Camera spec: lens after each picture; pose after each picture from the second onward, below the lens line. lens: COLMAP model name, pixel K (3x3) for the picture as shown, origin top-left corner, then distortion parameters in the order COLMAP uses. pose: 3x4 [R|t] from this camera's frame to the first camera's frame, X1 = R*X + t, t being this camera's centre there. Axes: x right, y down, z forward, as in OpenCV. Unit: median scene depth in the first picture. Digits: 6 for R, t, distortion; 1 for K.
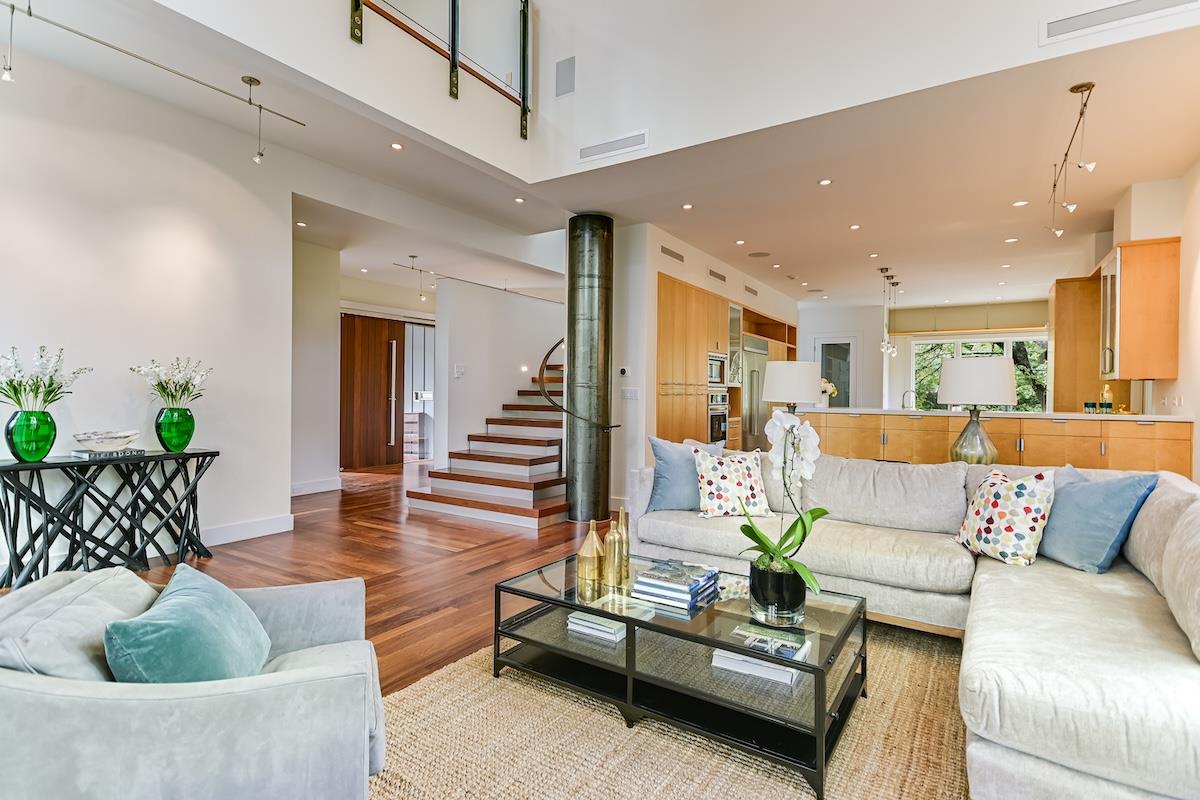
lens RADIAL K [[604.6, 0, 603.9], [0, 604.6, 396.9], [0, 0, 1]] dist [0.011389, -0.001261]
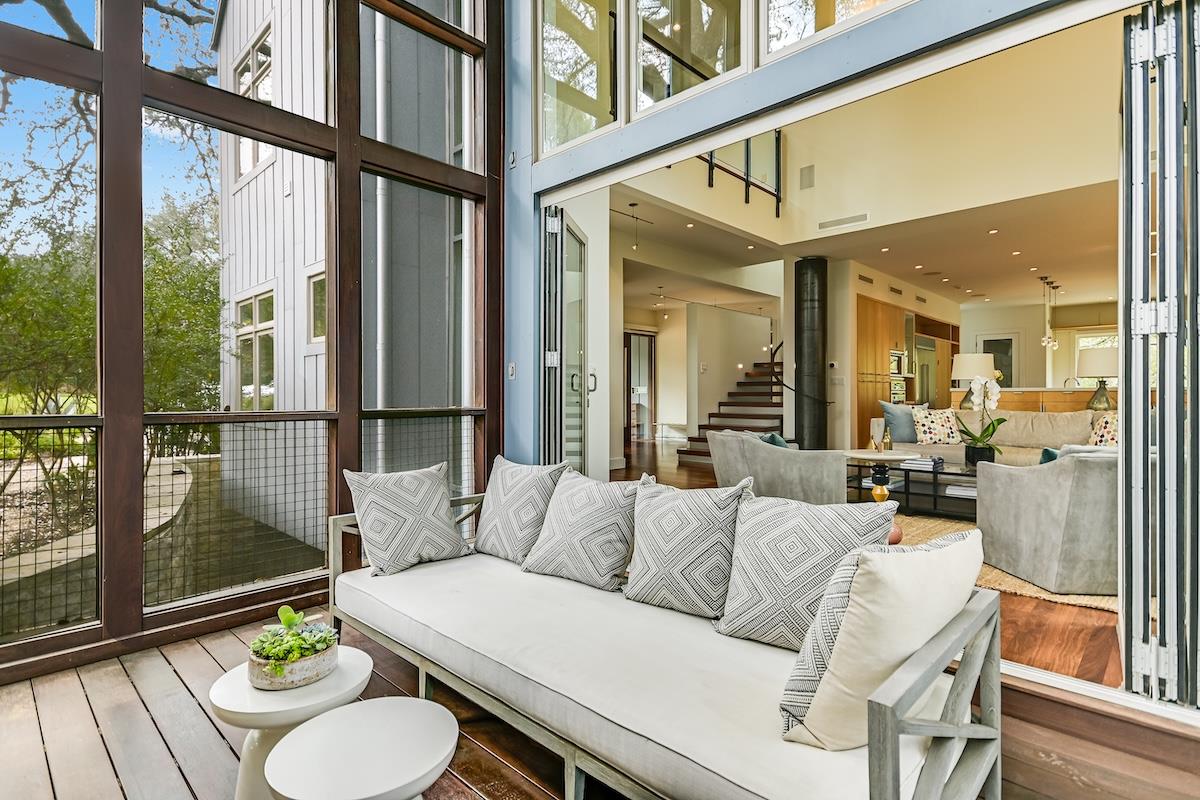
lens RADIAL K [[604.6, 0, 592.5], [0, 604.6, 398.8], [0, 0, 1]] dist [0.011389, -0.001261]
pose [[0.976742, -0.009840, -0.214194, -0.230573], [0.009299, 0.999951, -0.003535, 0.039275], [0.214218, 0.001461, 0.976785, -0.546952]]
